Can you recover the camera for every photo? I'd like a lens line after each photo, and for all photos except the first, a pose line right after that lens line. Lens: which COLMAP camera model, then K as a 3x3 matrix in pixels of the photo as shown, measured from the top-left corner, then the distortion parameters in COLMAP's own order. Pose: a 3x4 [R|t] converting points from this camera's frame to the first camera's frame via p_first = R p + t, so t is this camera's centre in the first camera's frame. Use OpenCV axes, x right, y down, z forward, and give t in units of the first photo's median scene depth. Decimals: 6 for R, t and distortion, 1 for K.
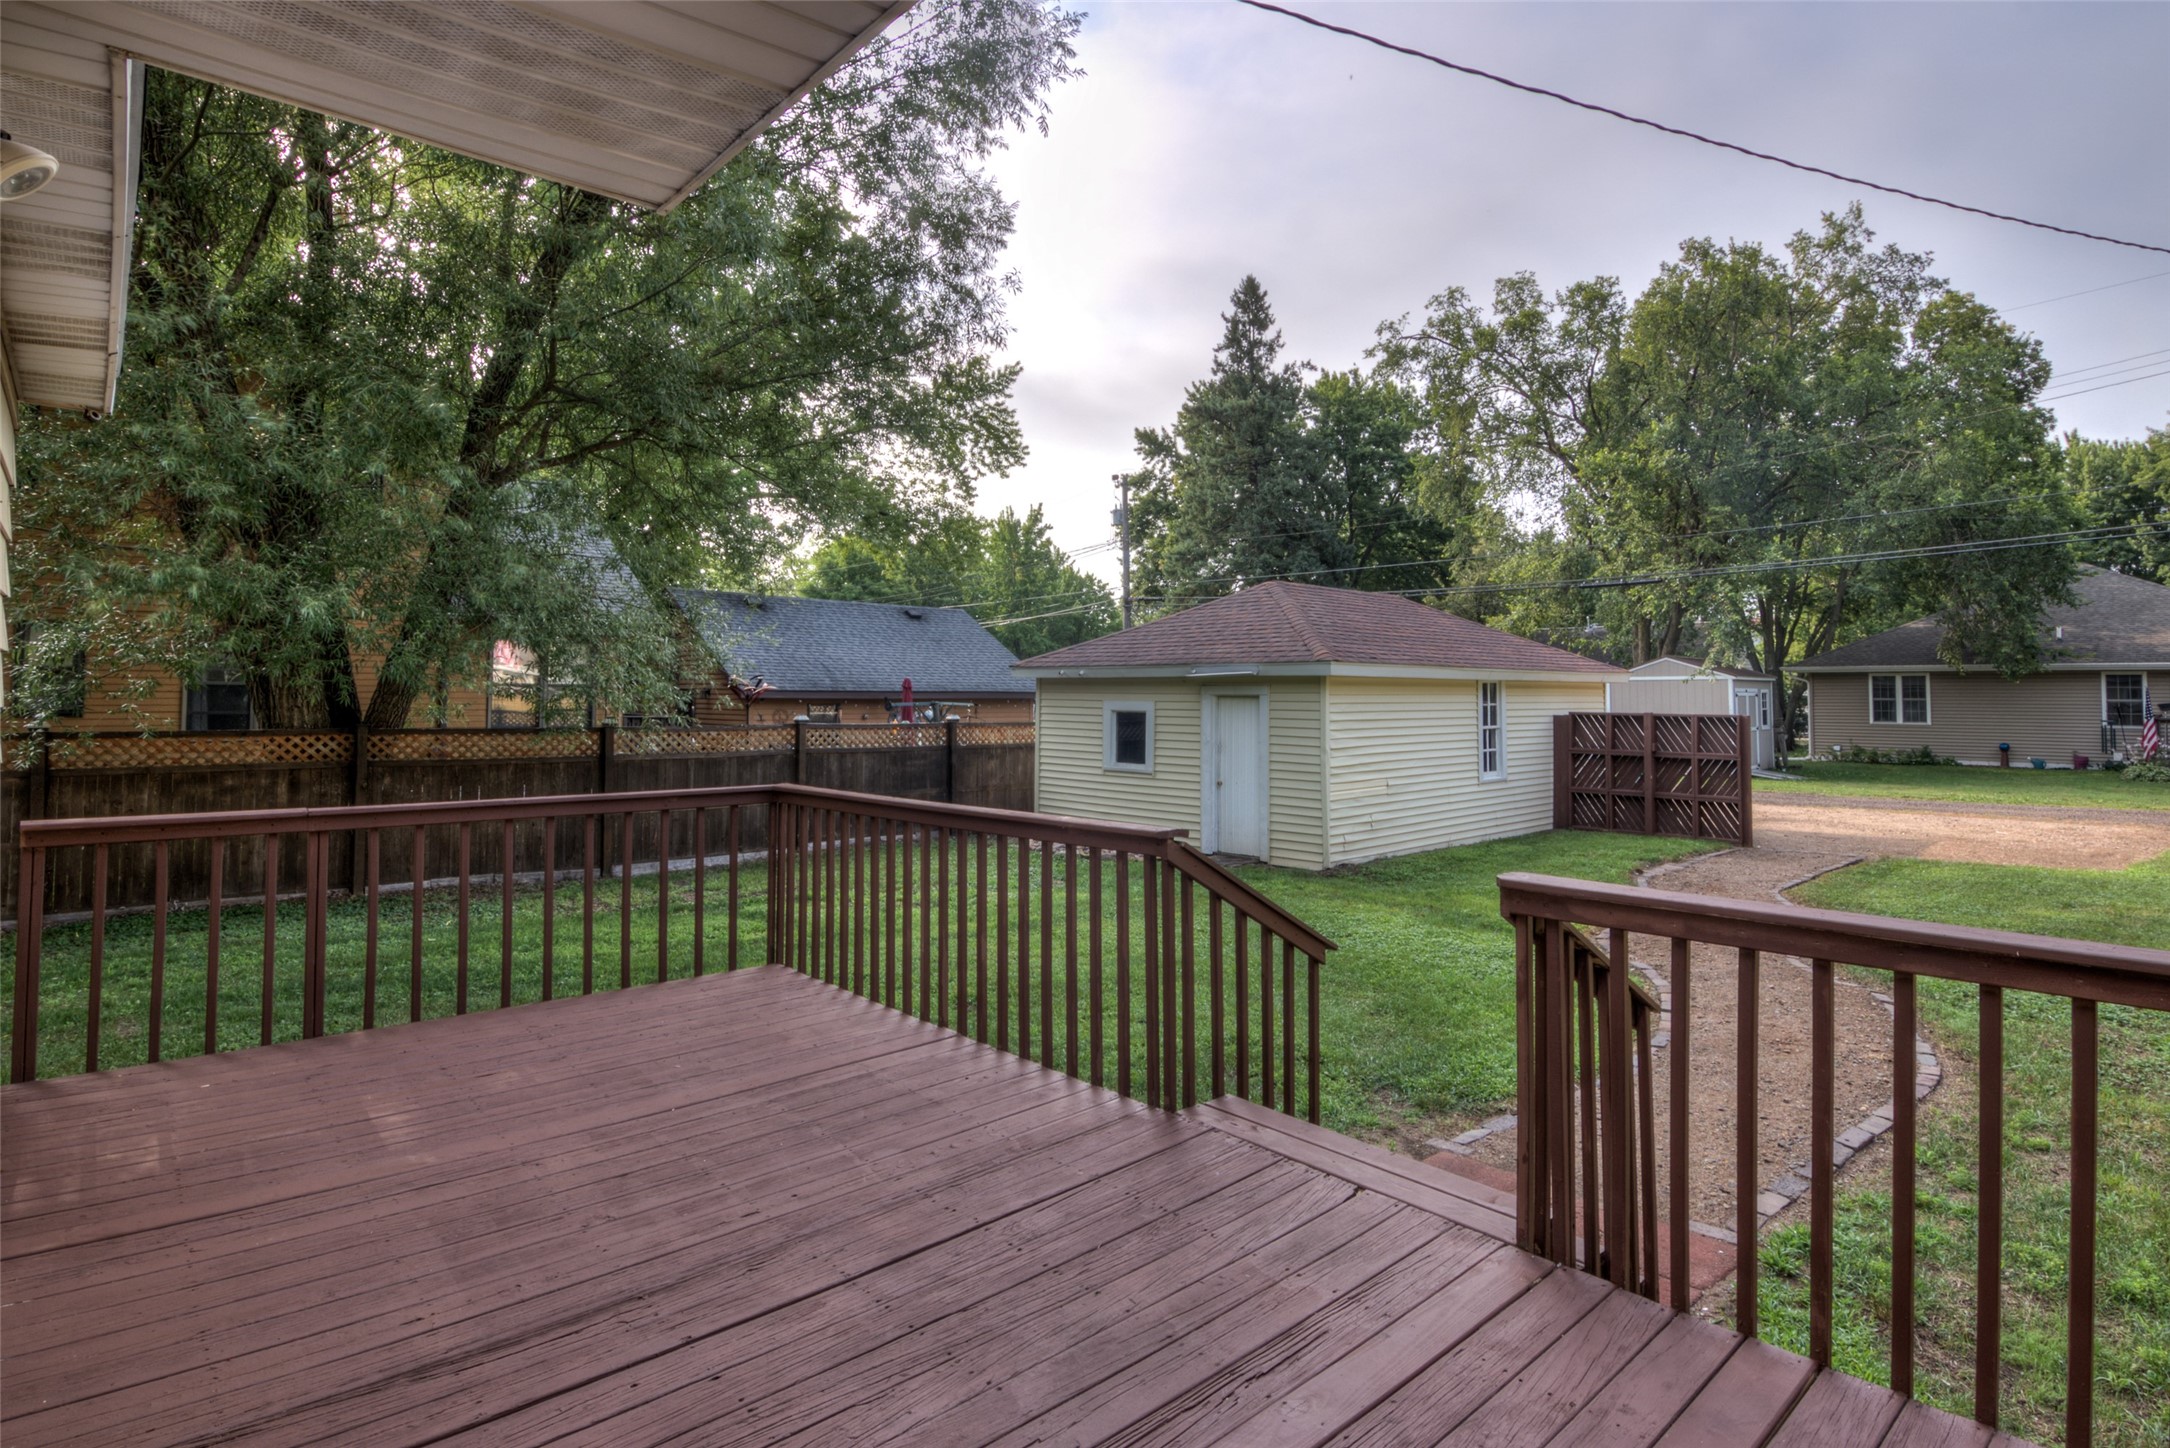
lens RADIAL K [[1112.9, 0, 1085.0], [0, 1112.9, 724.0], [0, 0, 1]] dist [-0.002048, -0.012961]
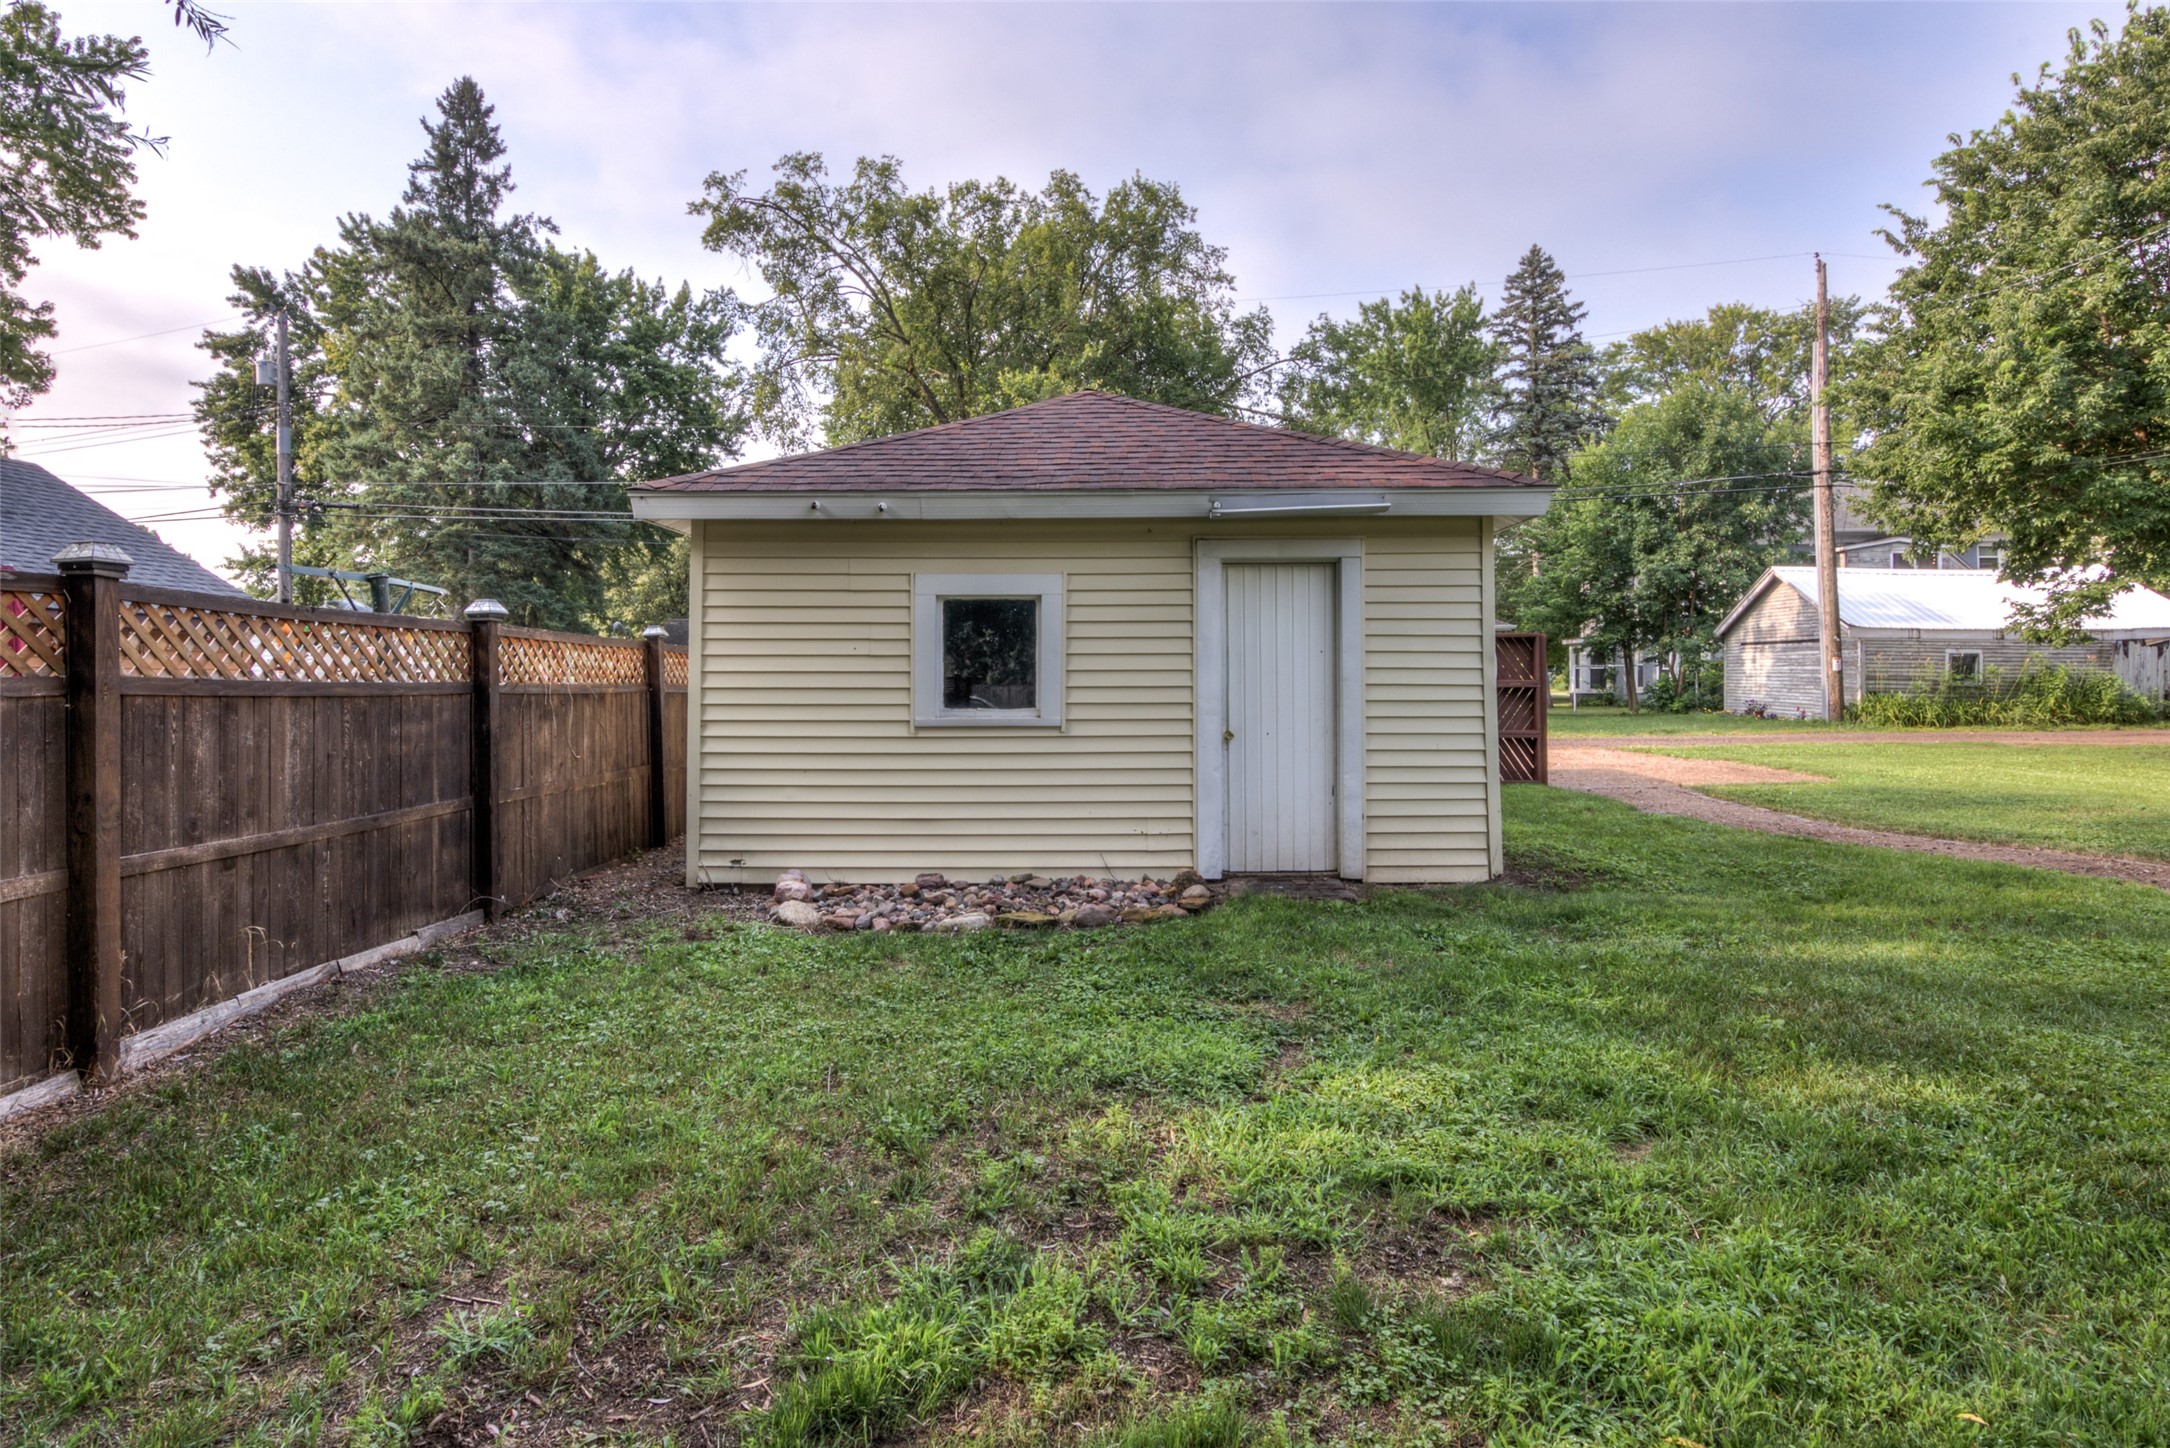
lens RADIAL K [[1154.6, 0, 1084.2], [0, 1154.6, 679.4], [0, 0, 1]] dist [-0.002164, 0.000376]
pose [[0.724015, -0.009637, 0.689717, -0.082765], [0.026815, 0.999540, -0.014182, 0.009612], [-0.689262, 0.028763, 0.723941, 0.191114]]
